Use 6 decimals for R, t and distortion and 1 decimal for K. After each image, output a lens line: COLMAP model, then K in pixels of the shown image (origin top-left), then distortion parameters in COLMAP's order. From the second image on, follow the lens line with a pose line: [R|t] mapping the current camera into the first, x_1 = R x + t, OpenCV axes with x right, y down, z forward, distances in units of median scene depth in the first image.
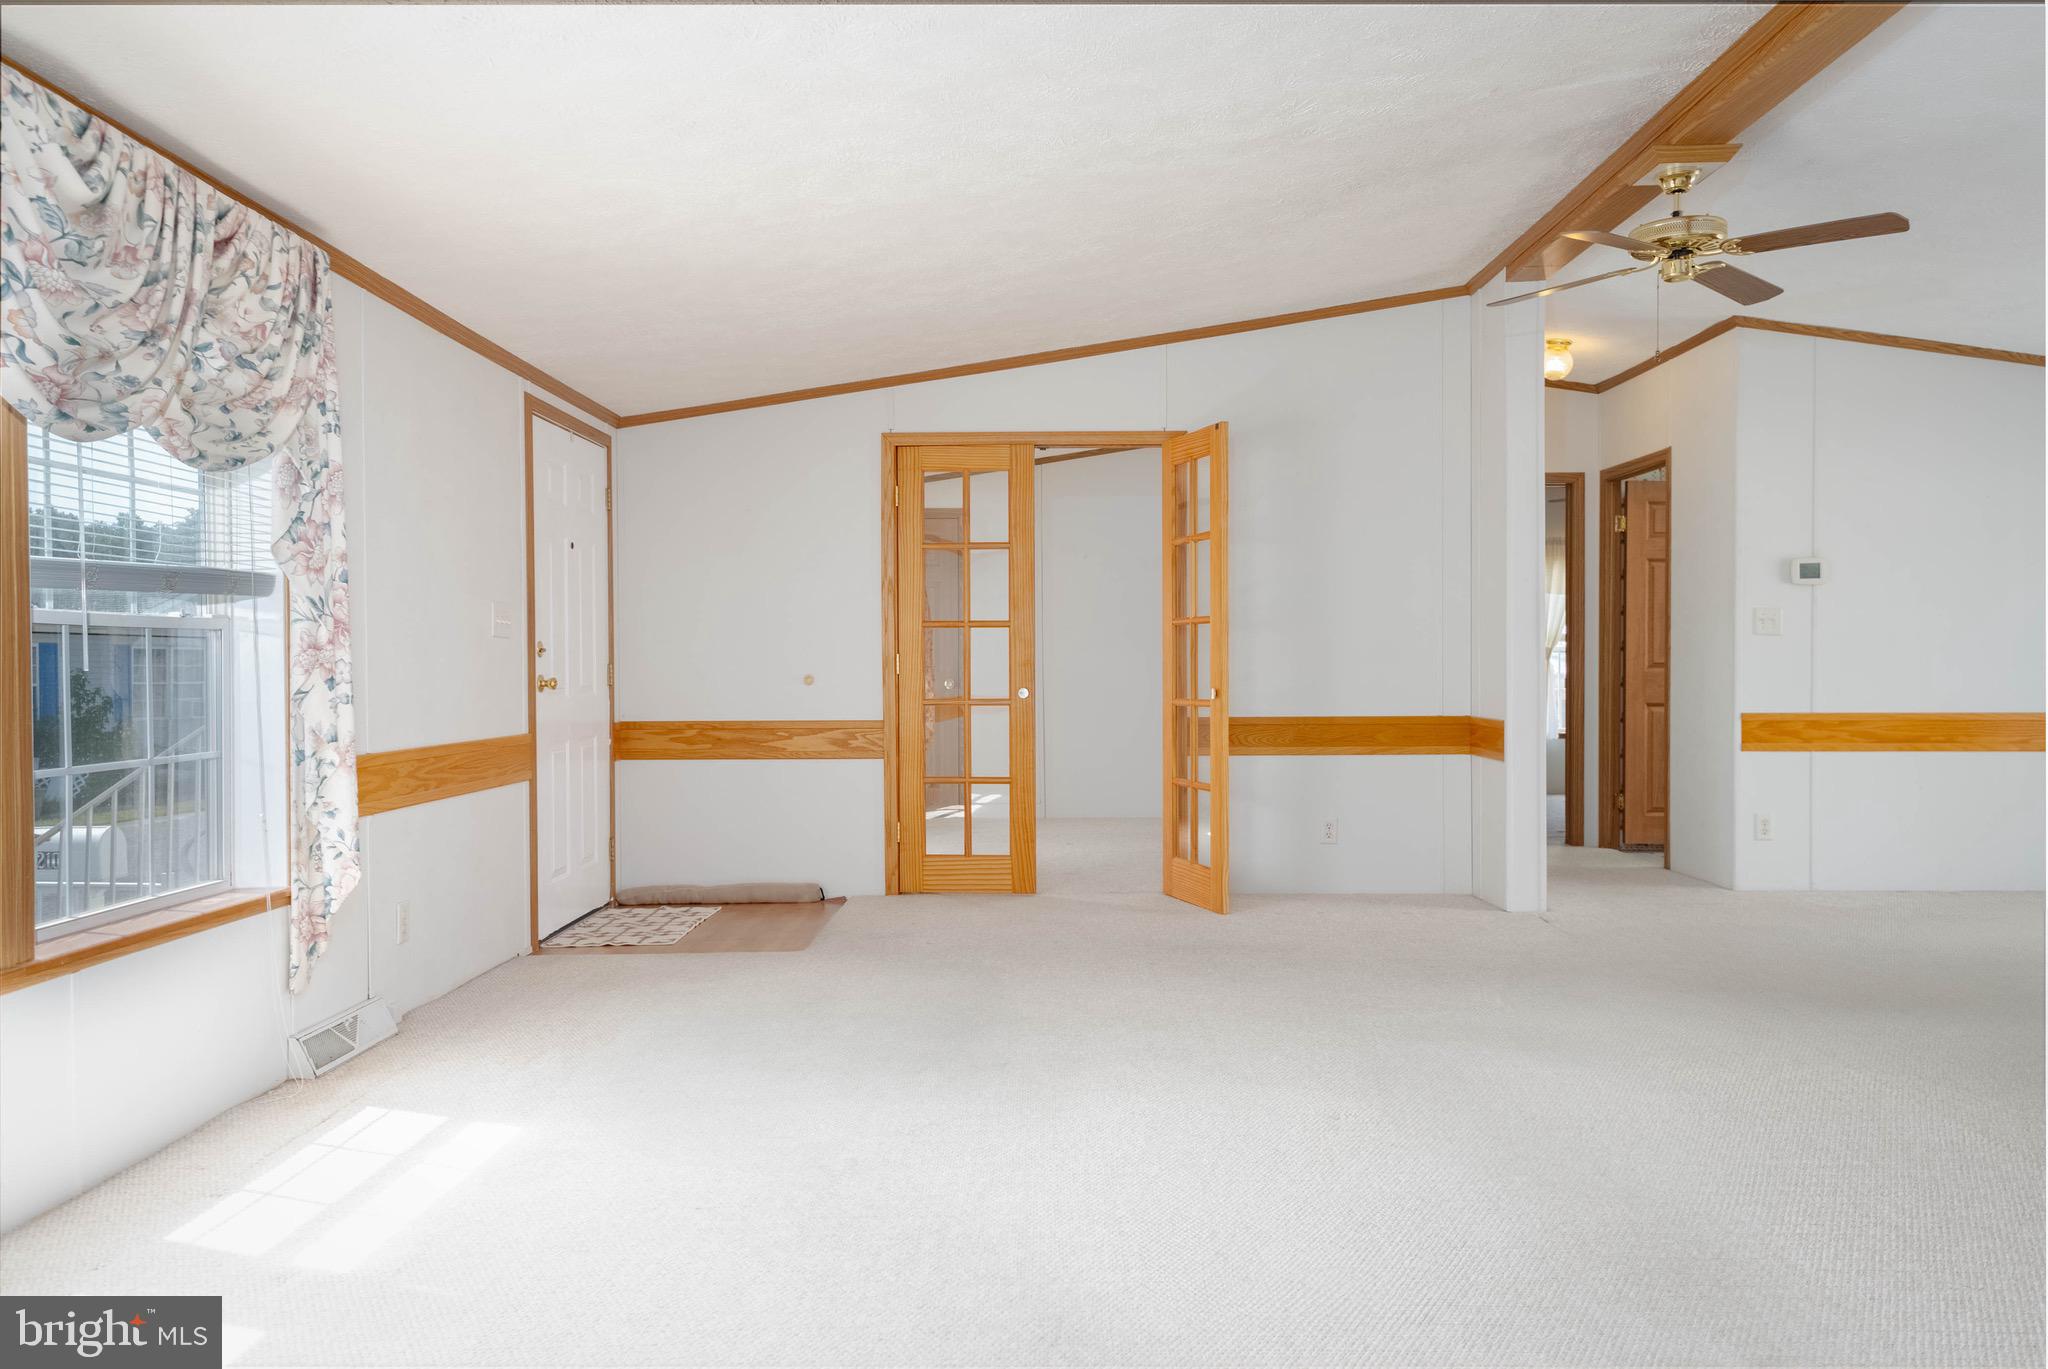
lens RADIAL K [[1426.3, 0, 1024.0], [0, 1426.3, 684.5], [0, 0, 1]] dist [-0.001468, 0.000826]
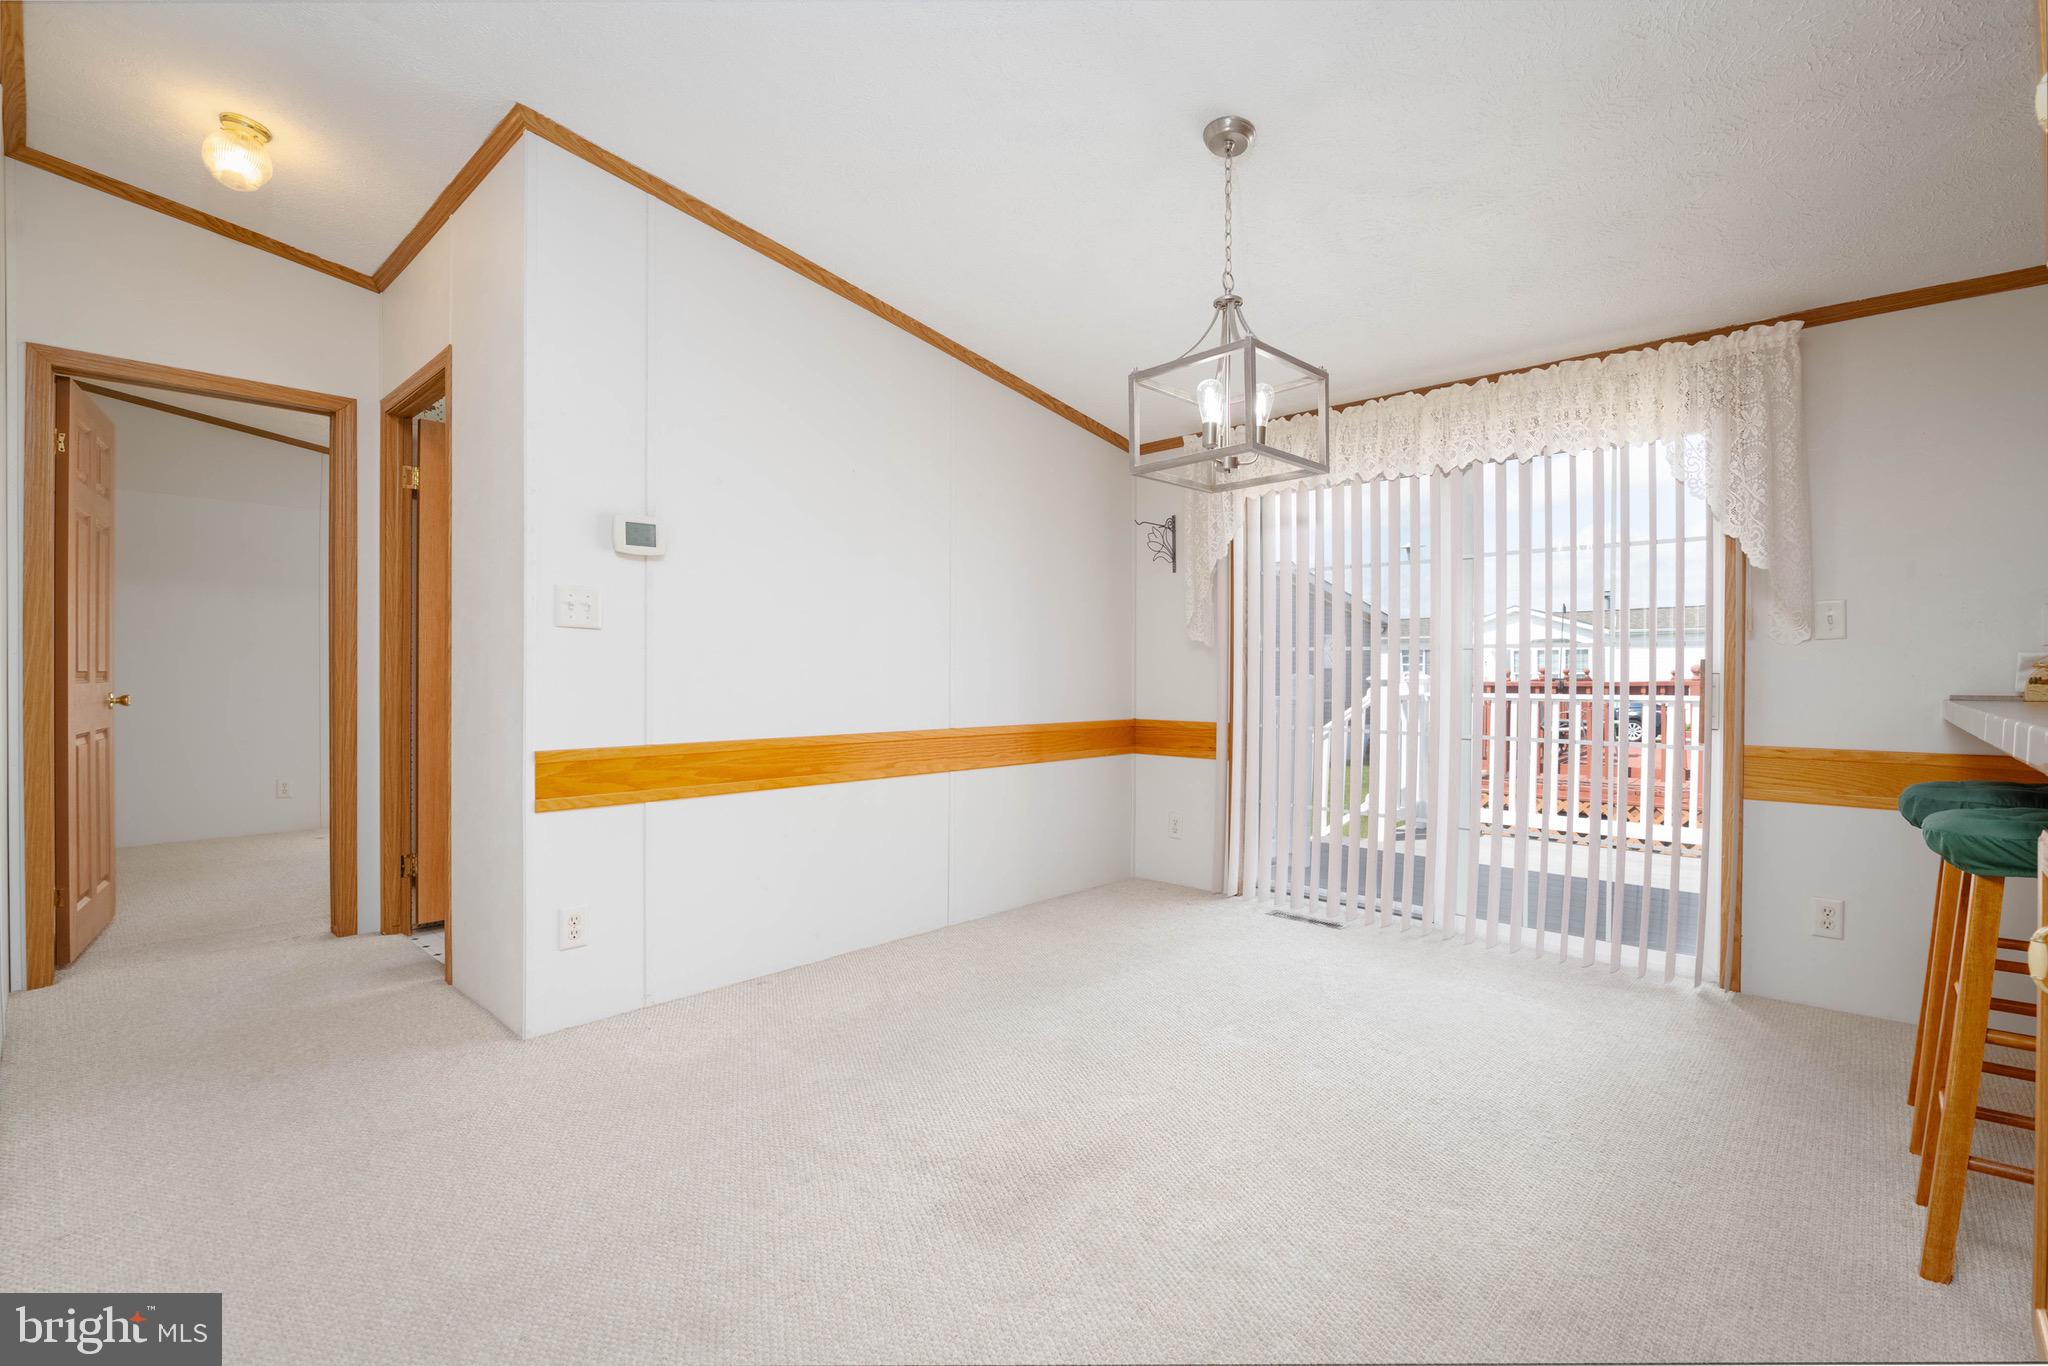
lens RADIAL K [[929.4, 0, 1029.7], [0, 929.4, 677.9], [0, 0, 1]] dist [-0.001969, -0.000851]
pose [[0.668921, 0.001473, 0.743332, 0.346036], [0.008814, 0.999912, -0.009913, -0.006144], [-0.743281, 0.013183, 0.668849, 0.567629]]
